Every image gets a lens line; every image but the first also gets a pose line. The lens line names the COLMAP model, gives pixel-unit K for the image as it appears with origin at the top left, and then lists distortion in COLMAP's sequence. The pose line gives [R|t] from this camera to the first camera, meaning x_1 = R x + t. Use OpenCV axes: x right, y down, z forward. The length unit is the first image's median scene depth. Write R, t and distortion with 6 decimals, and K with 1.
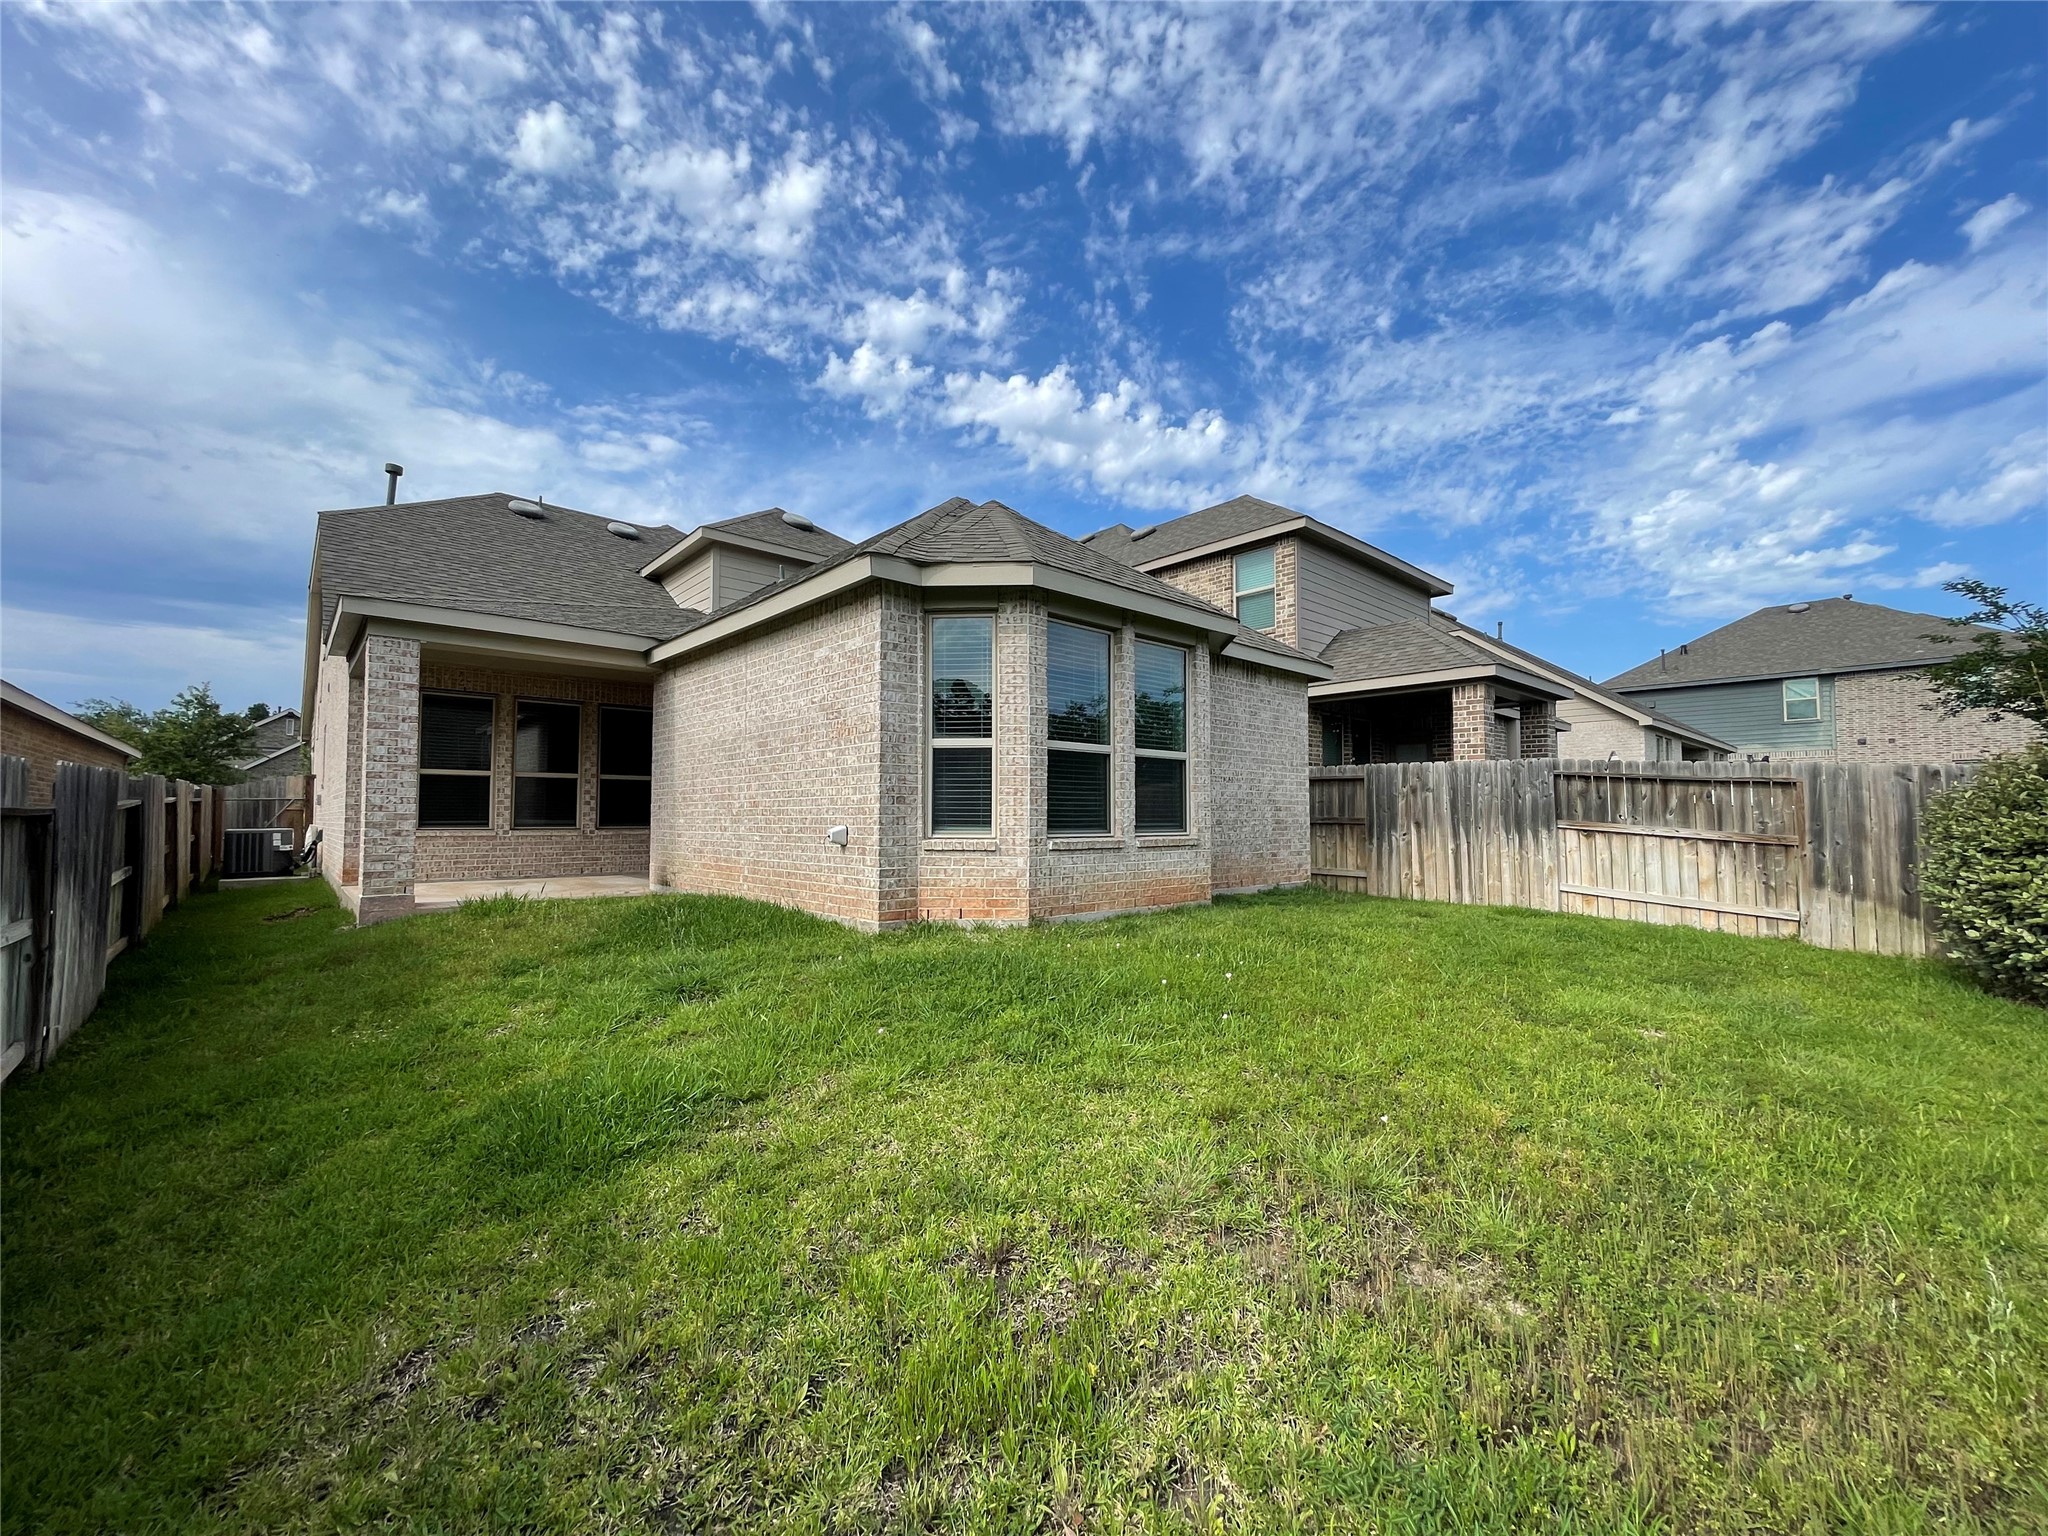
lens RADIAL K [[829.0, 0, 1019.8], [0, 829.0, 791.8], [0, 0, 1]] dist [0.007834, -0.001745]
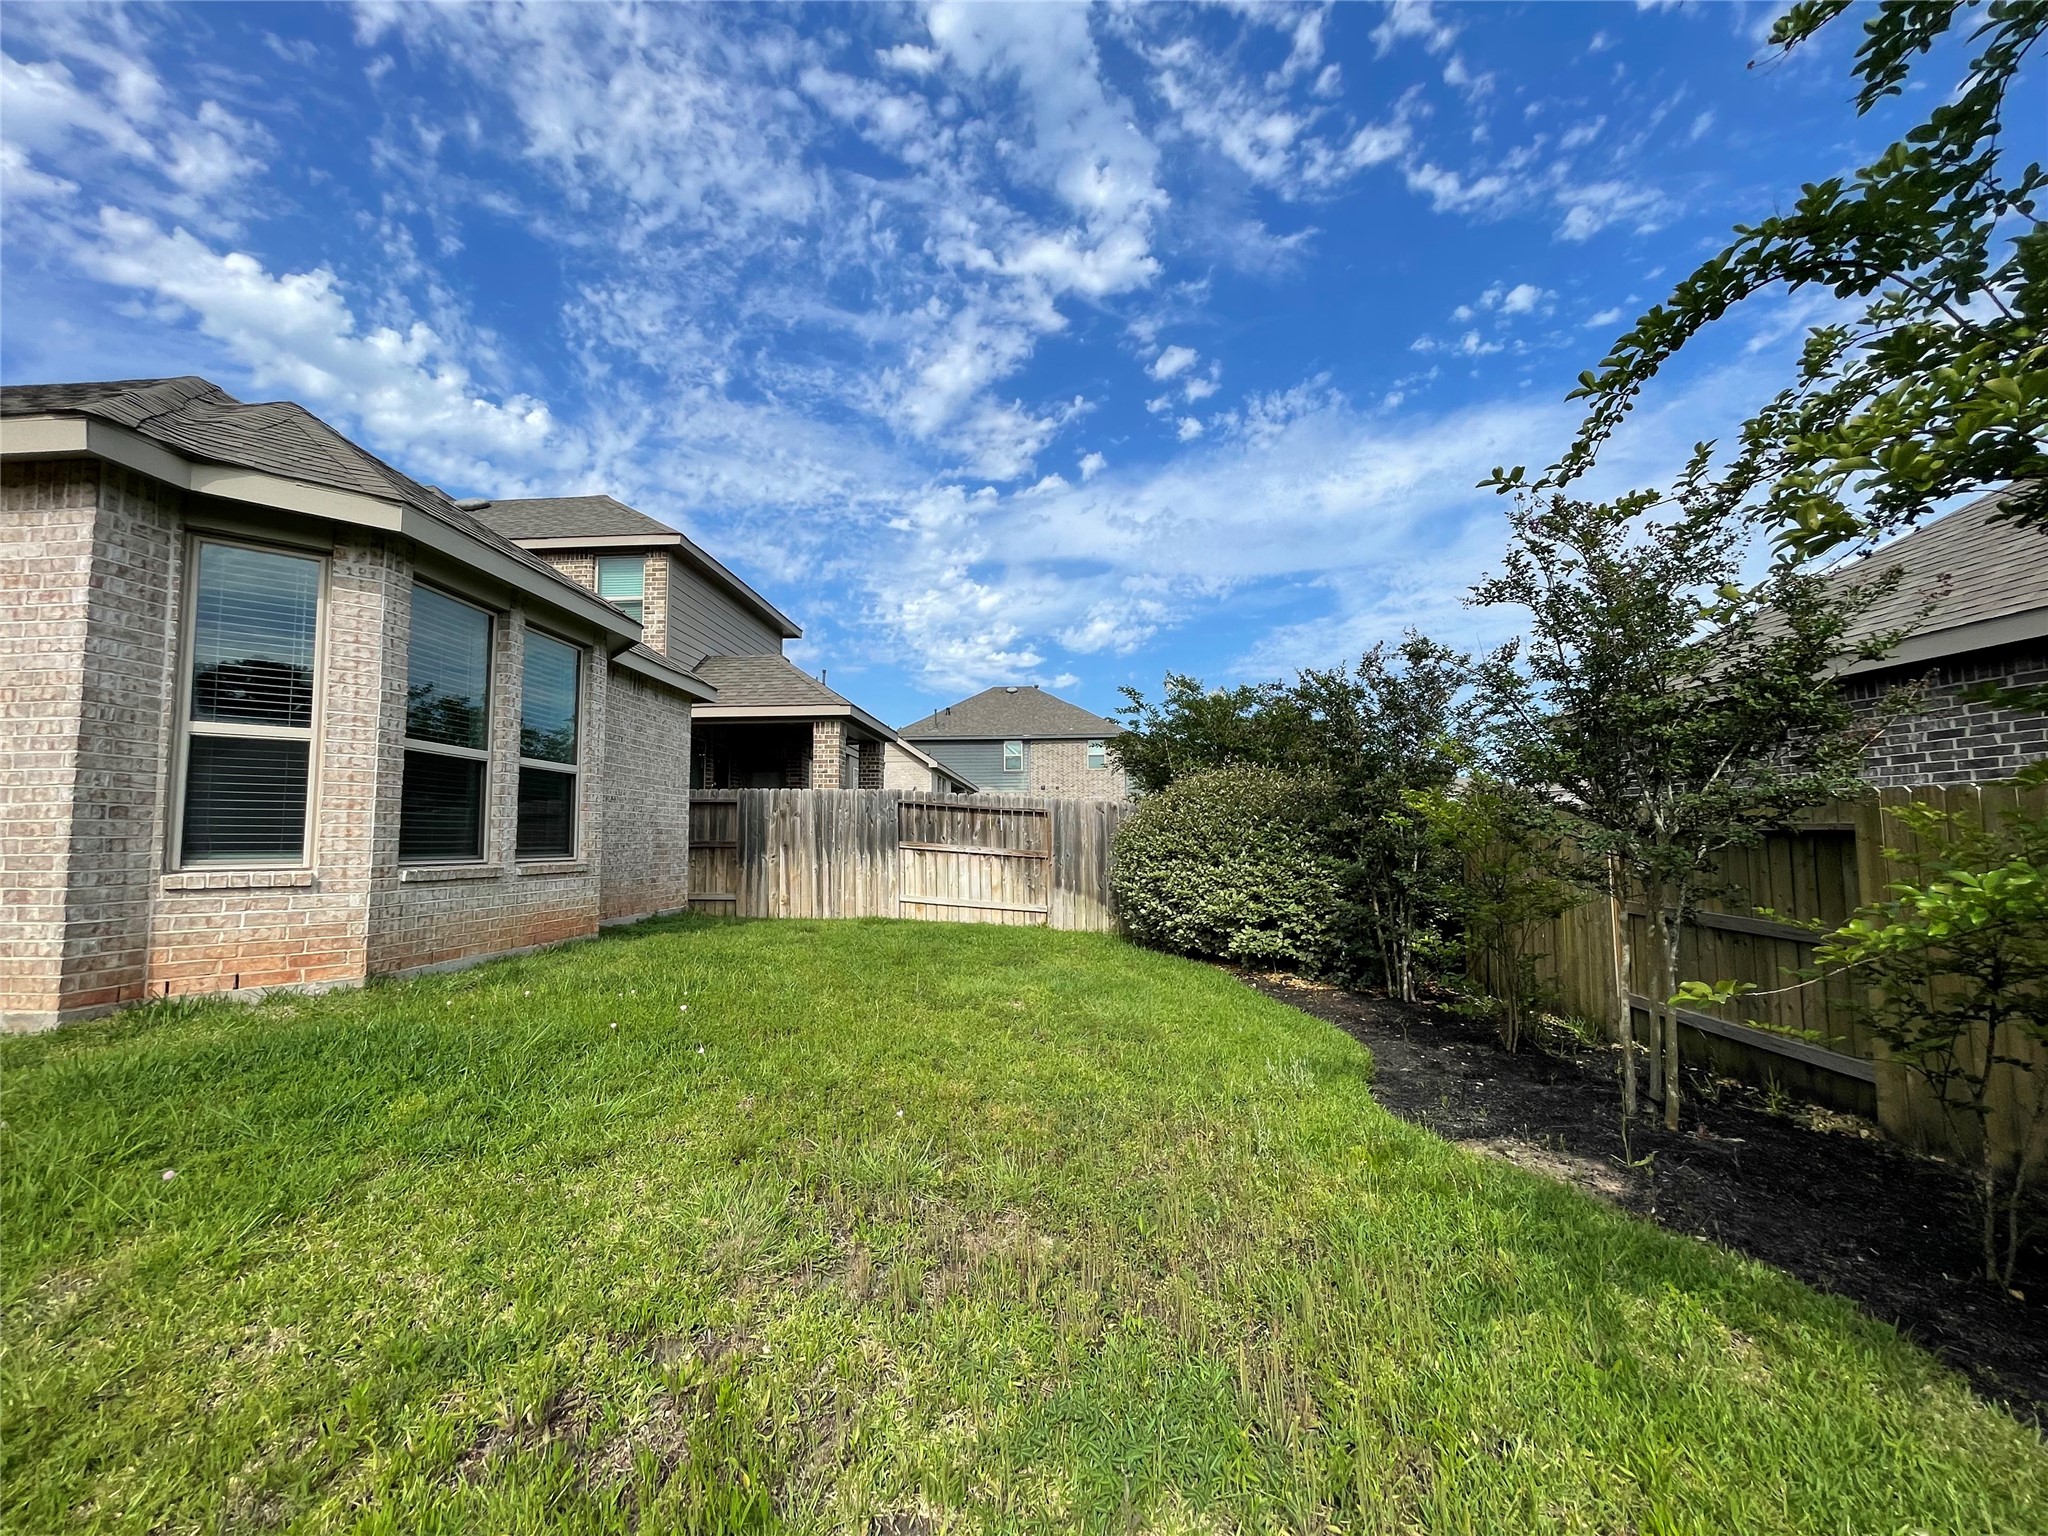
lens RADIAL K [[829.0, 0, 1014.4], [0, 829.0, 760.2], [0, 0, 1]] dist [0.007834, -0.001745]
pose [[0.713124, 0.061719, 0.698316, -0.068575], [-0.010329, 0.996934, -0.077563, 0.008369], [-0.700962, 0.048099, 0.711575, 0.037900]]
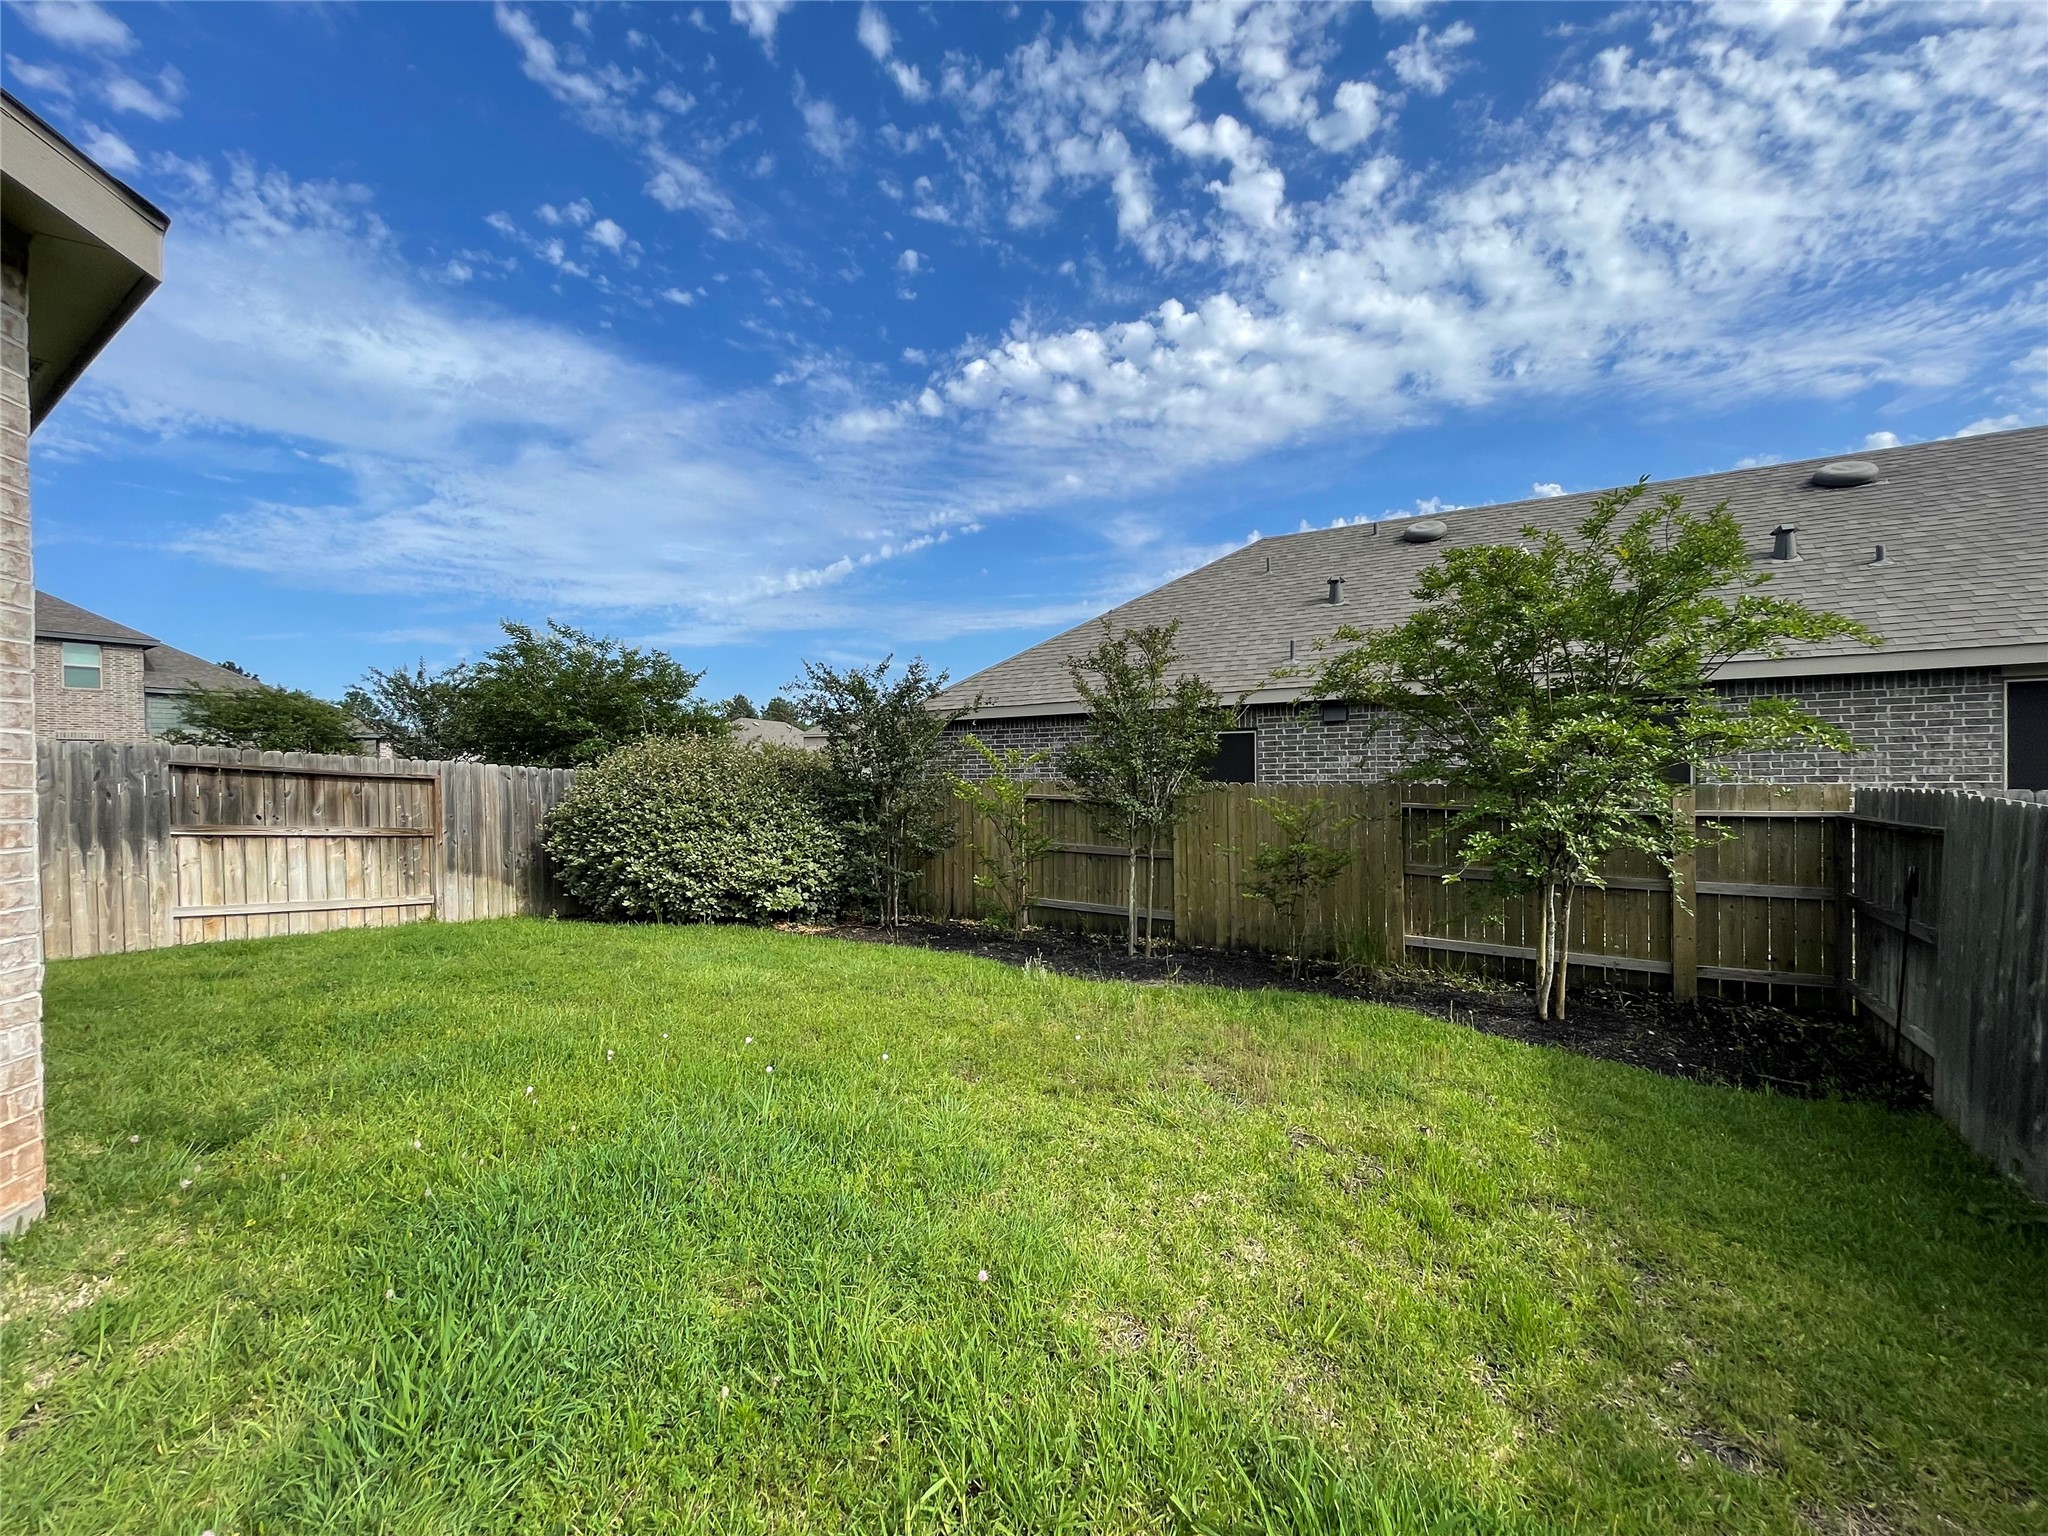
lens RADIAL K [[829.0, 0, 1021.3], [0, 829.0, 832.4], [0, 0, 1]] dist [0.007834, -0.001745]
pose [[-0.251875, -0.067327, 0.965415, -0.271821], [-0.010976, 0.997712, 0.066716, -0.018101], [-0.967697, 0.006207, -0.252038, 0.435635]]
